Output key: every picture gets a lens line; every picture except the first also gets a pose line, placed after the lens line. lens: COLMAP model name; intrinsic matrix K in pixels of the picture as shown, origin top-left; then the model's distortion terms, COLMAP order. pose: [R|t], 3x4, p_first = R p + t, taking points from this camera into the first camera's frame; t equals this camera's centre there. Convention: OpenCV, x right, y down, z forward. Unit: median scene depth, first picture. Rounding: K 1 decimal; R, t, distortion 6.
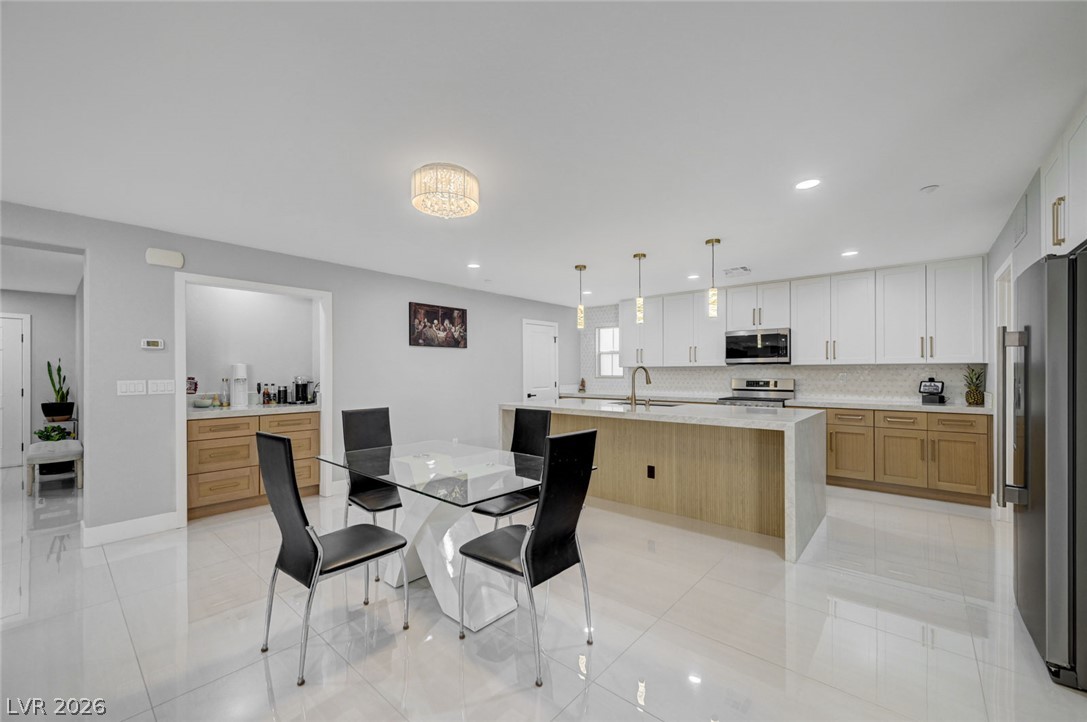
lens RADIAL K [[432.3, 0, 545.8], [0, 432.3, 369.6], [0, 0, 1]] dist [0.000534, -0.000137]
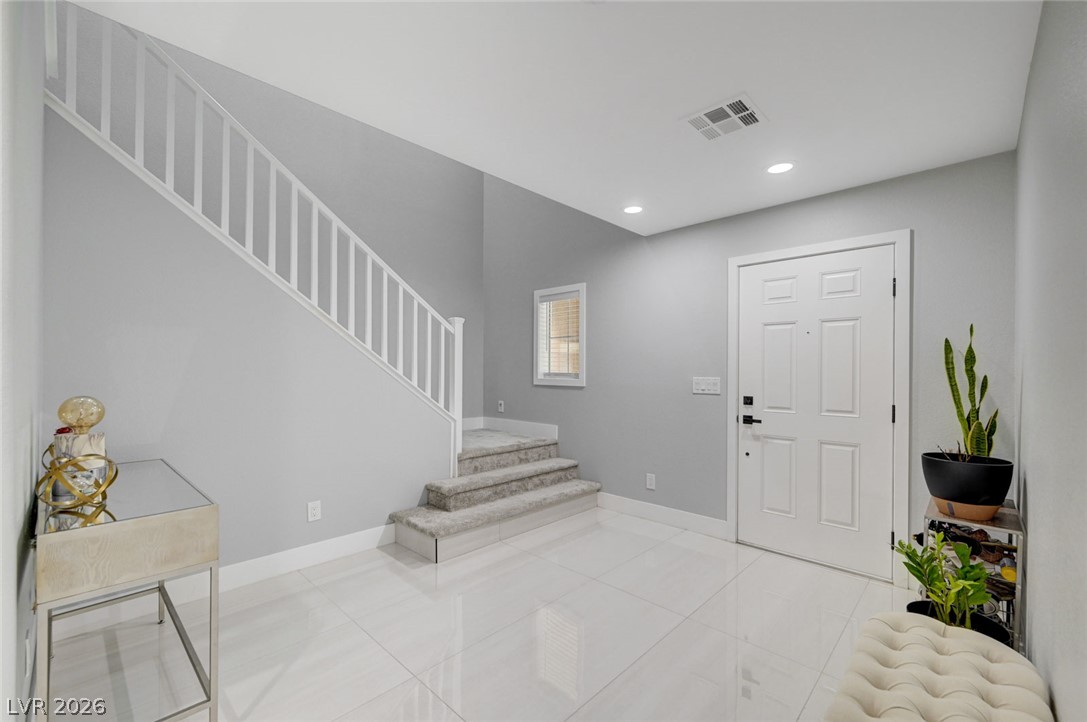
lens RADIAL K [[453.4, 0, 543.1], [0, 453.4, 369.6], [0, 0, 1]] dist [-0.001467, -0.000074]
pose [[-0.042326, 0.004127, -0.999095, -0.854925], [0.000232, 0.999991, 0.004120, 0.008361], [0.999104, -0.000057, -0.042327, 0.769084]]
